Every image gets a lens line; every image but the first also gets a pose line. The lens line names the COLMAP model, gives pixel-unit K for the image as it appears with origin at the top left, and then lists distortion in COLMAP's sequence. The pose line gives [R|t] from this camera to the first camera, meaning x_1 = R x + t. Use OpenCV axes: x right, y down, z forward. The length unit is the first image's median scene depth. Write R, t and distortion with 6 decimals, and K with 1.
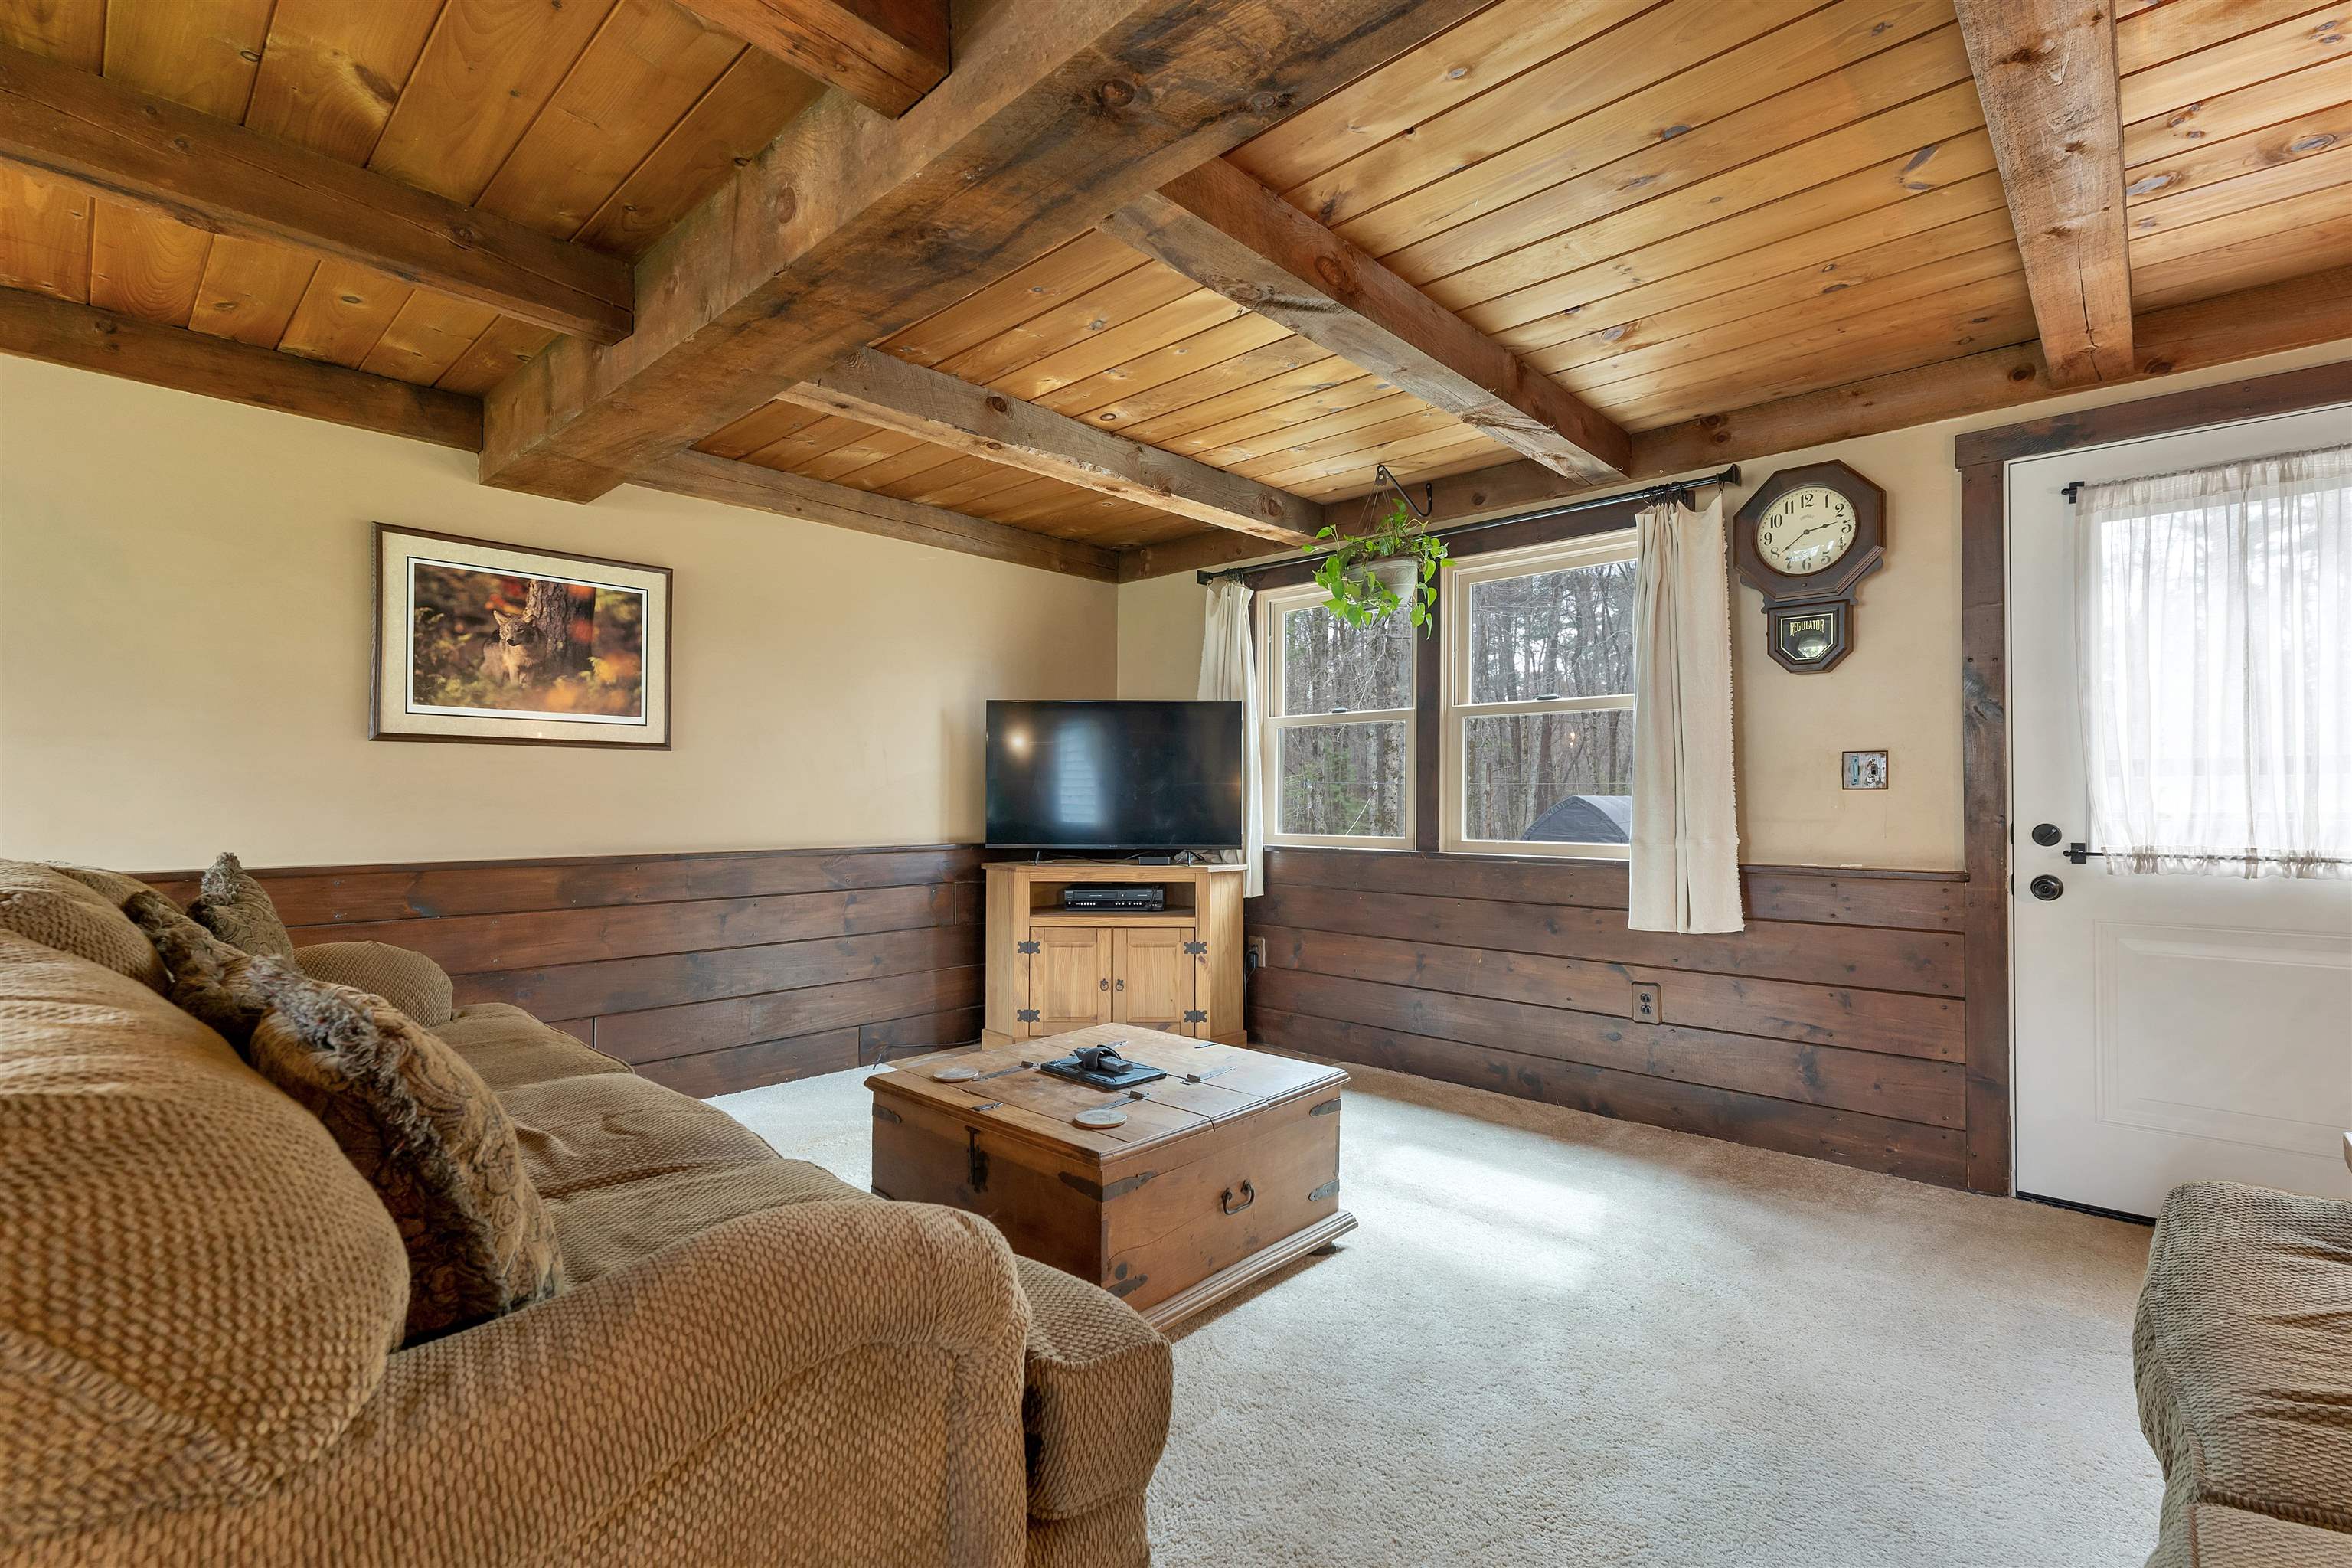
lens RADIAL K [[1048.5, 0, 1187.3], [0, 1048.5, 796.5], [0, 0, 1]] dist [0.015392, 0.000970]
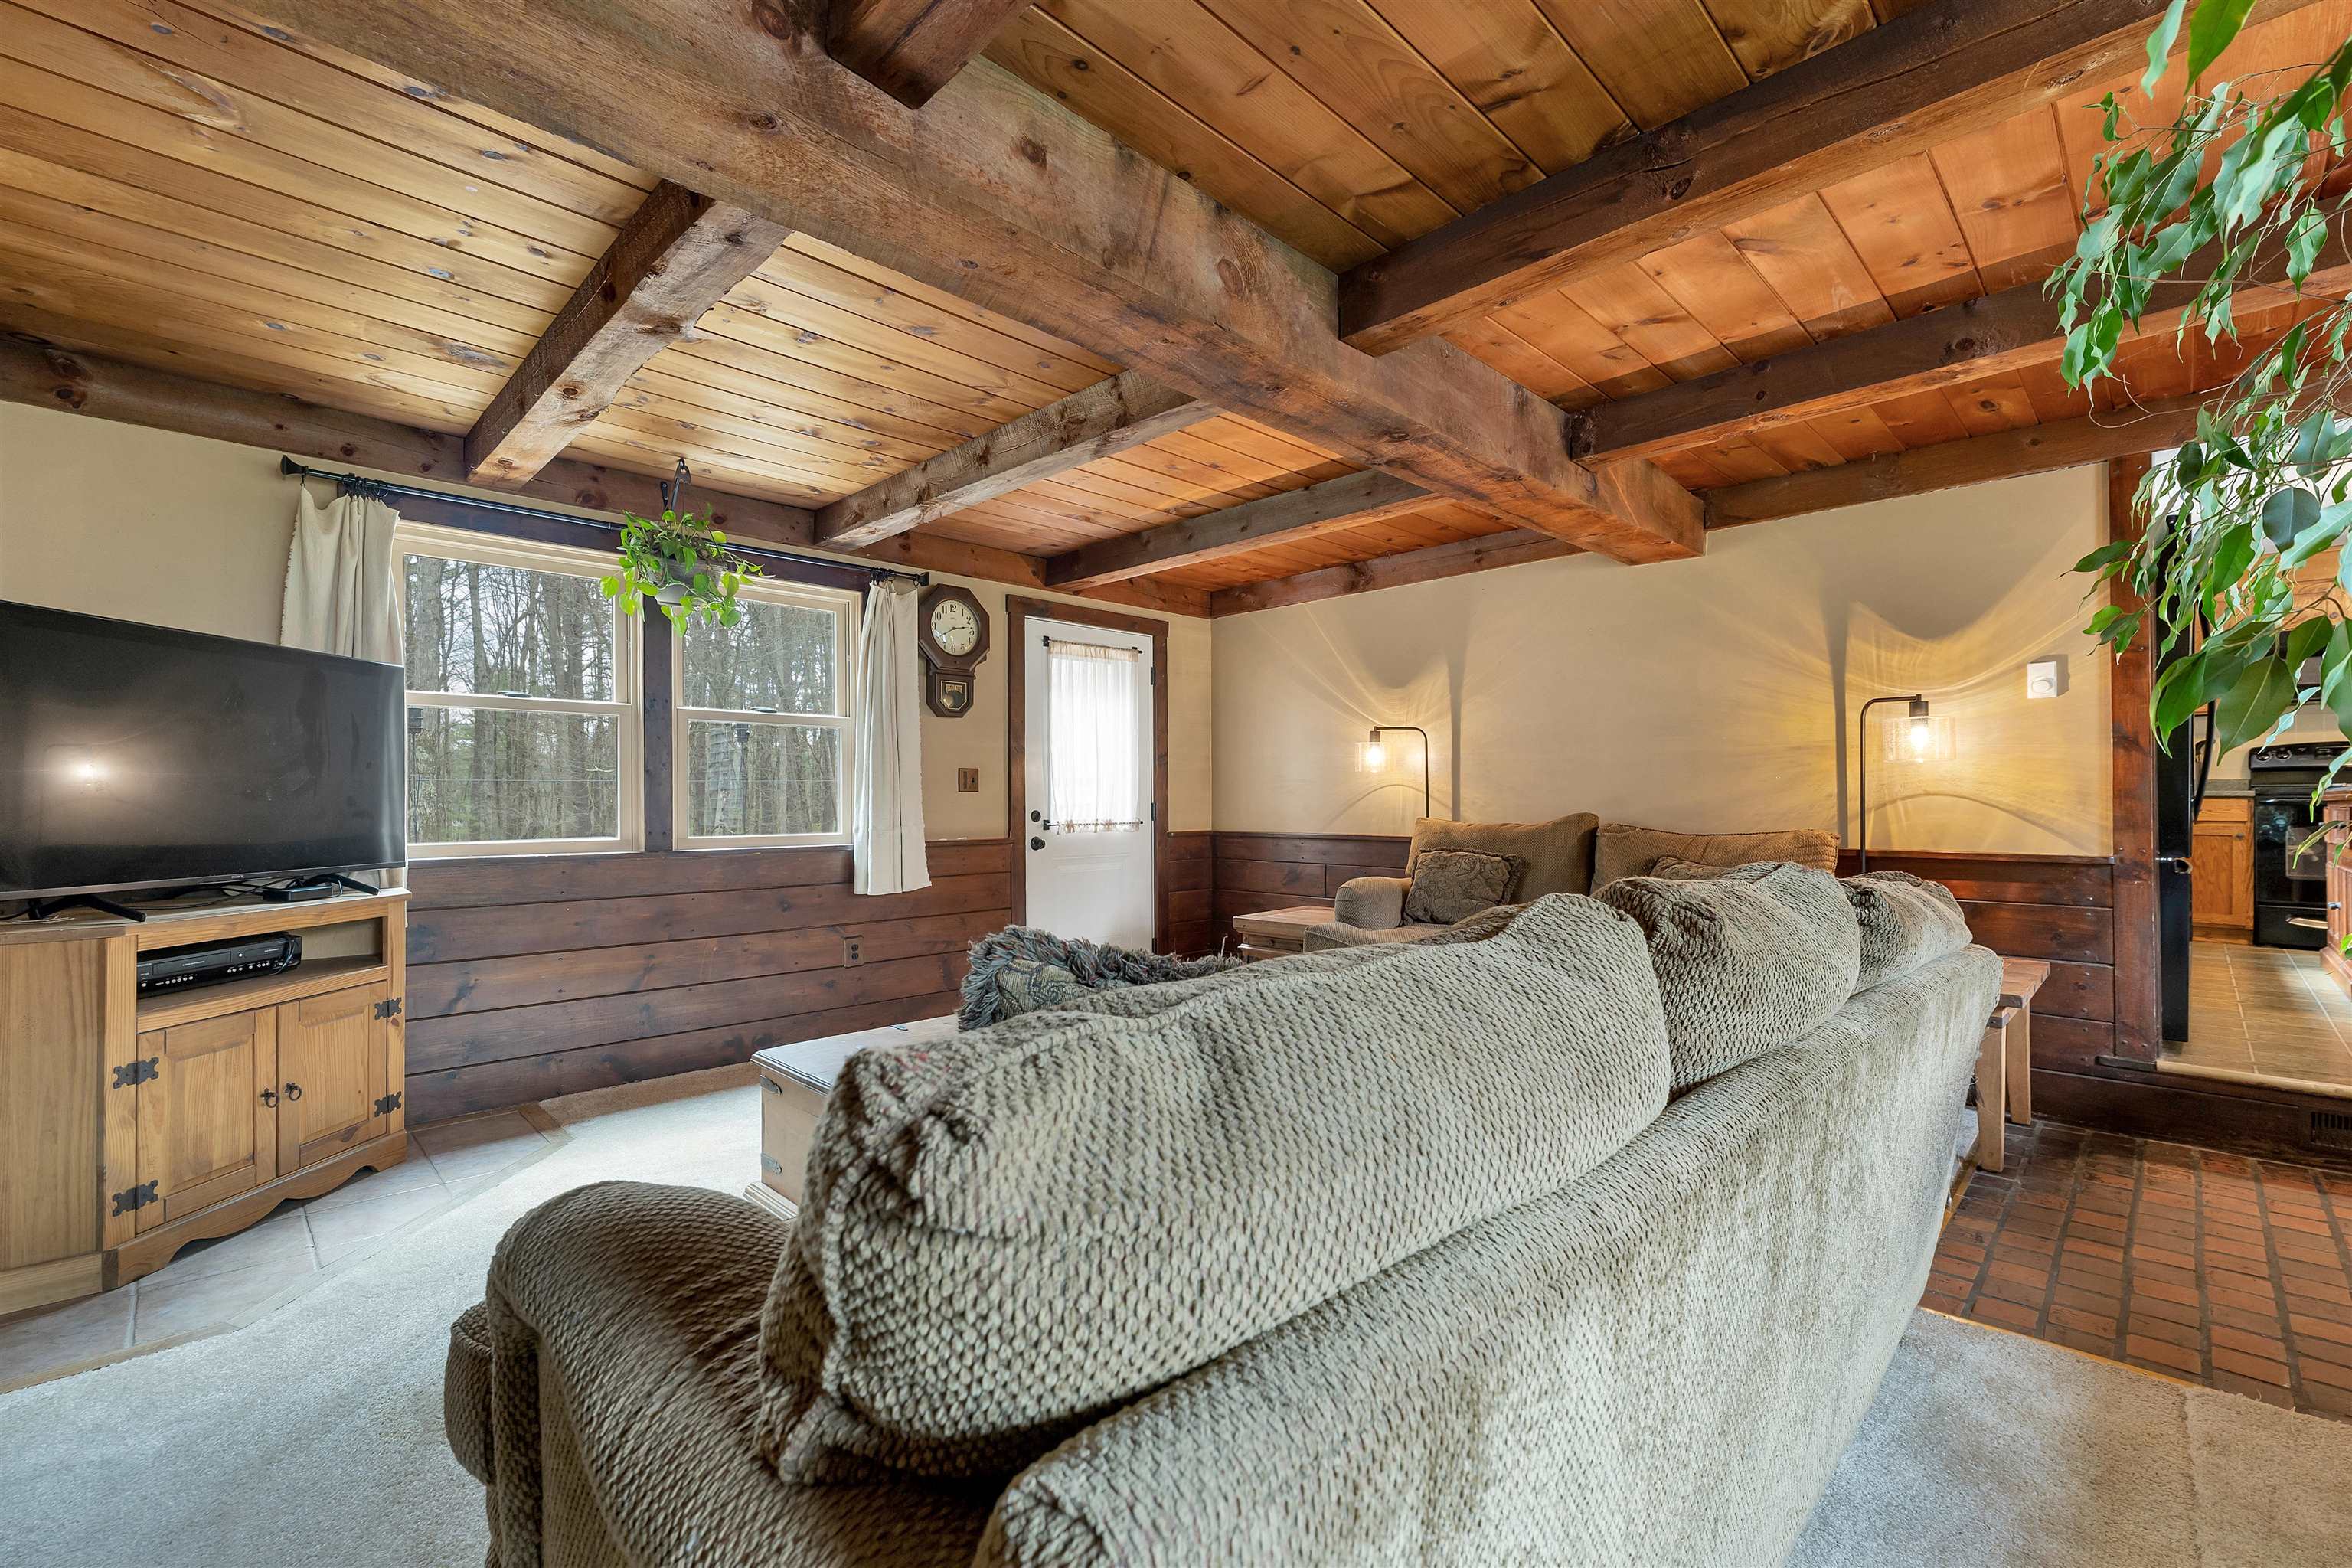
lens RADIAL K [[1009.6, 0, 1197.6], [0, 1009.6, 785.1], [0, 0, 1]] dist [0.011957, -0.000462]
pose [[0.027800, 0.009077, 0.999572, -0.852252], [-0.001875, 0.999957, -0.009028, -0.002053], [-0.999612, -0.001623, 0.027816, 0.551959]]
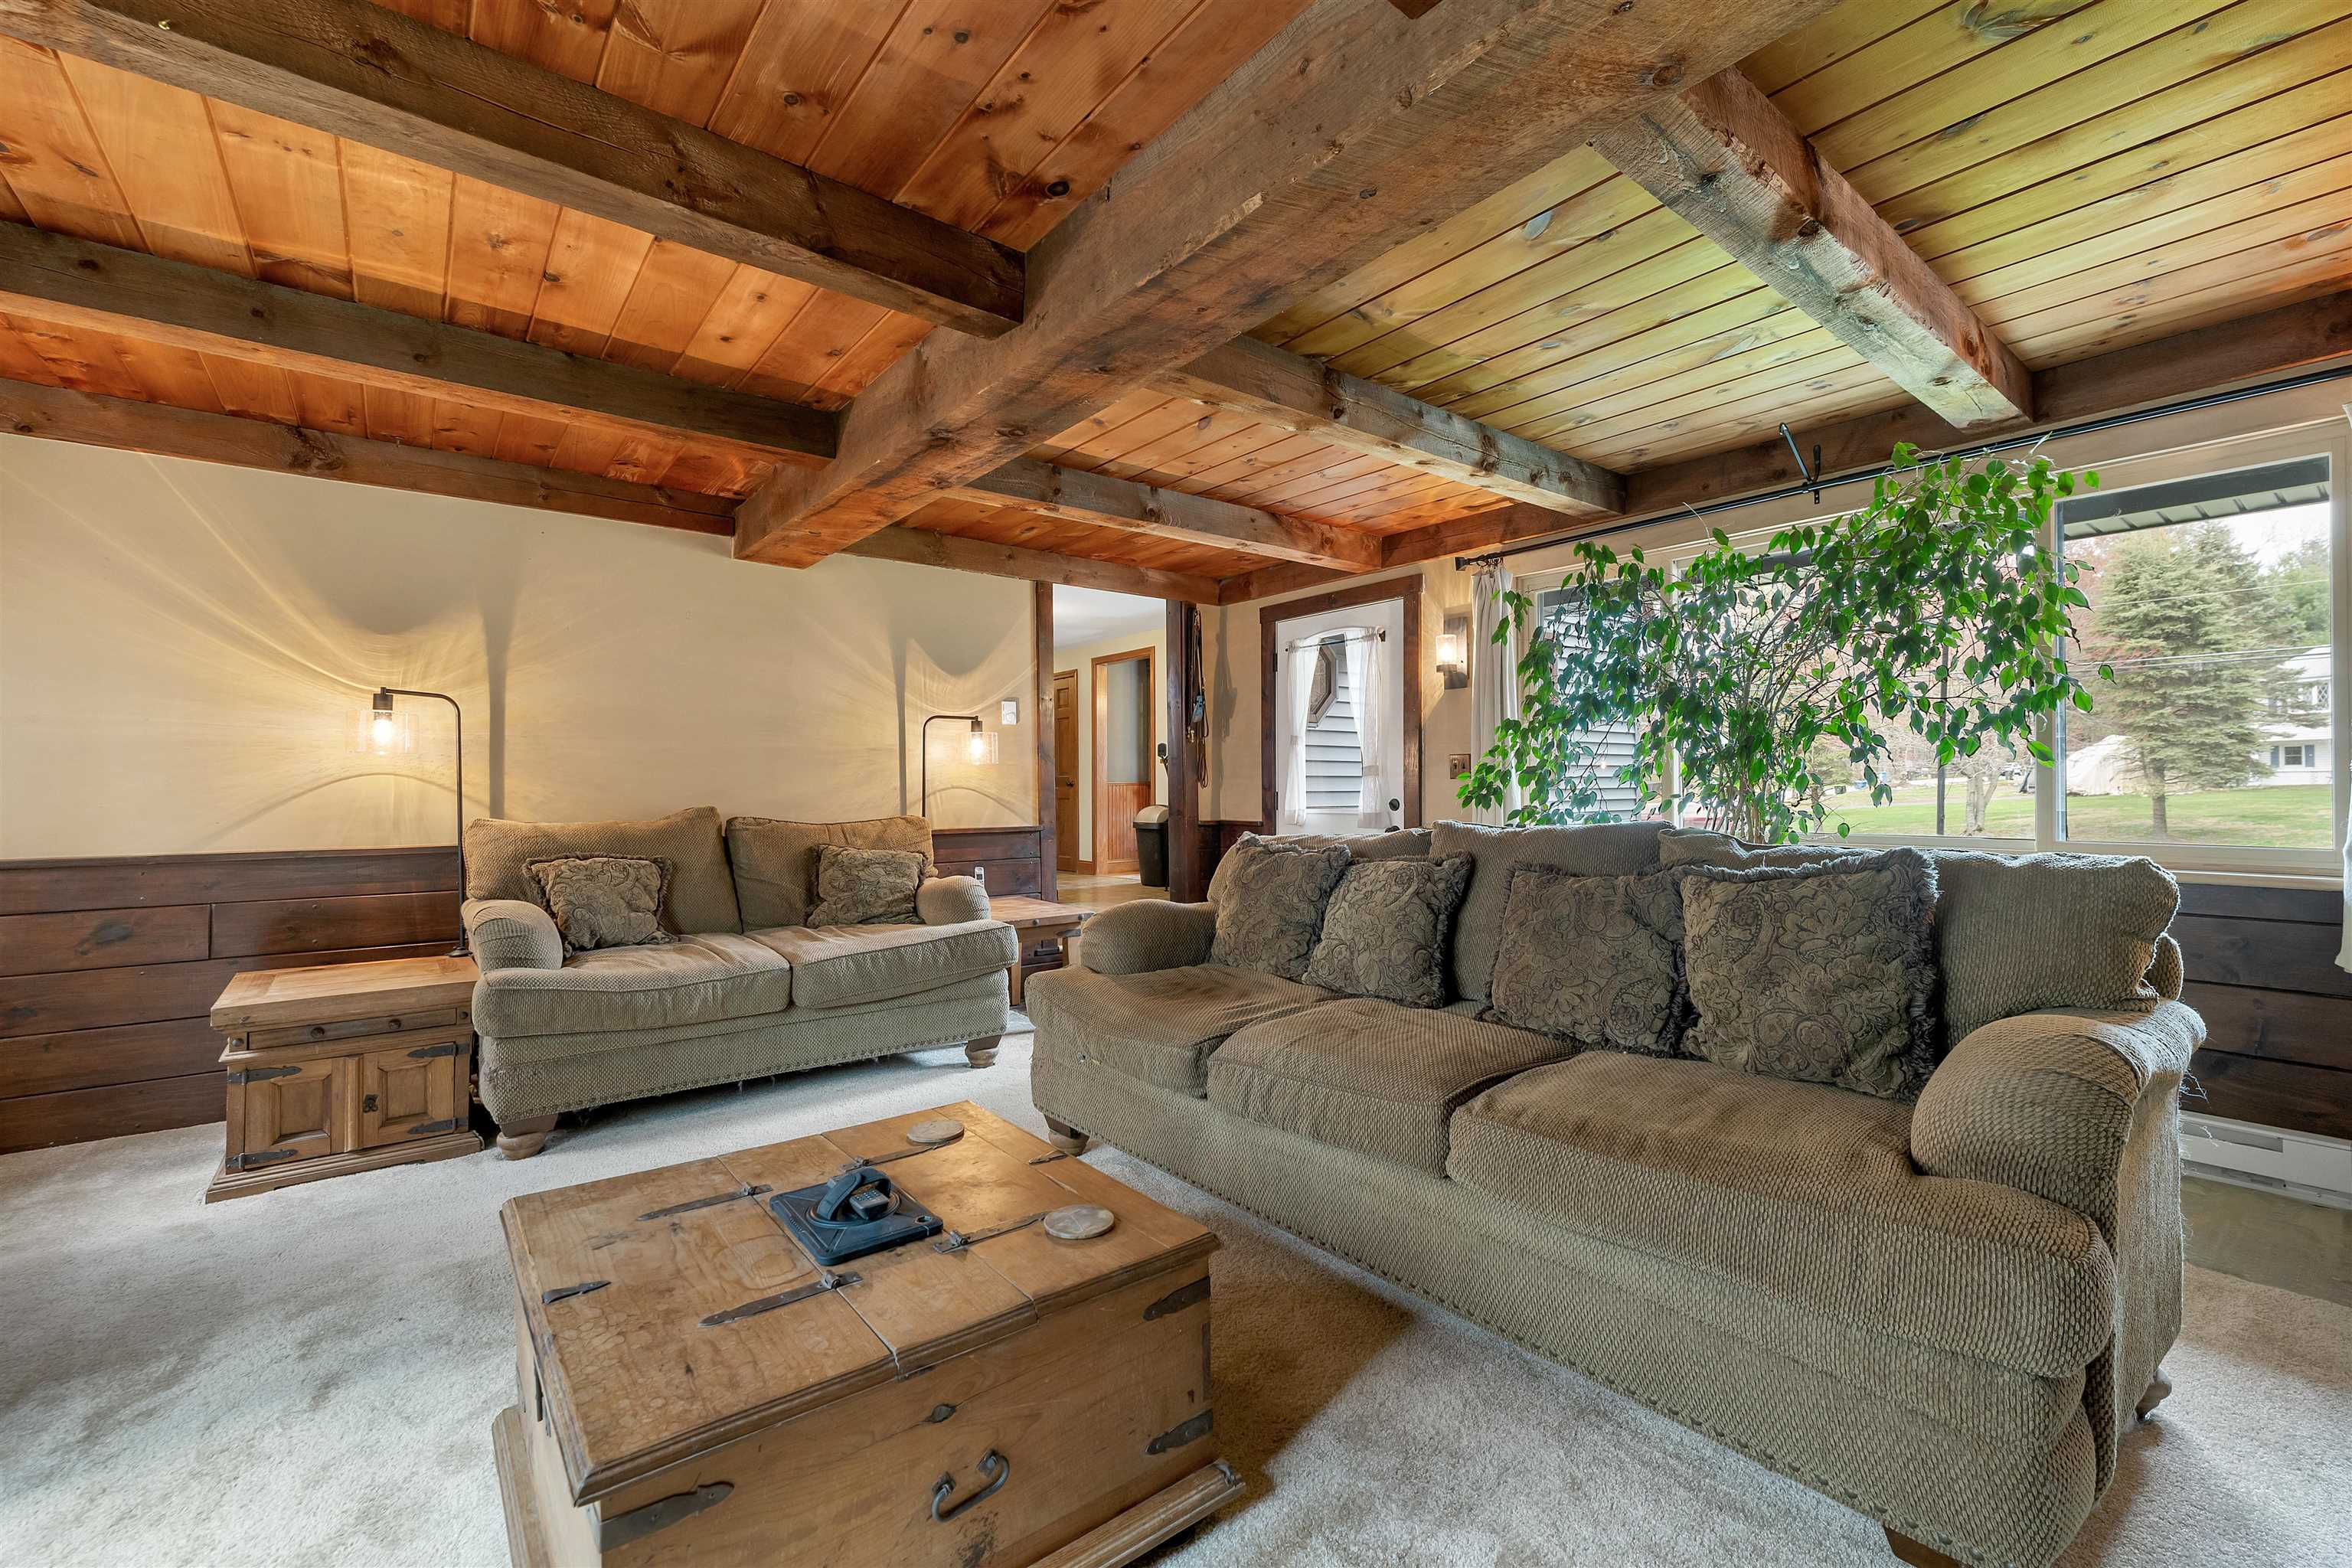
lens RADIAL K [[980.0, 0, 1176.0], [0, 980.0, 784.0], [0, 0, 1]] dist [-0.000805, -0.000184]
pose [[-0.988855, 0.003057, 0.148852, -0.294241], [0.001968, 0.999970, -0.007462, 0.002732], [-0.148870, -0.007086, -0.988831, 1.173456]]
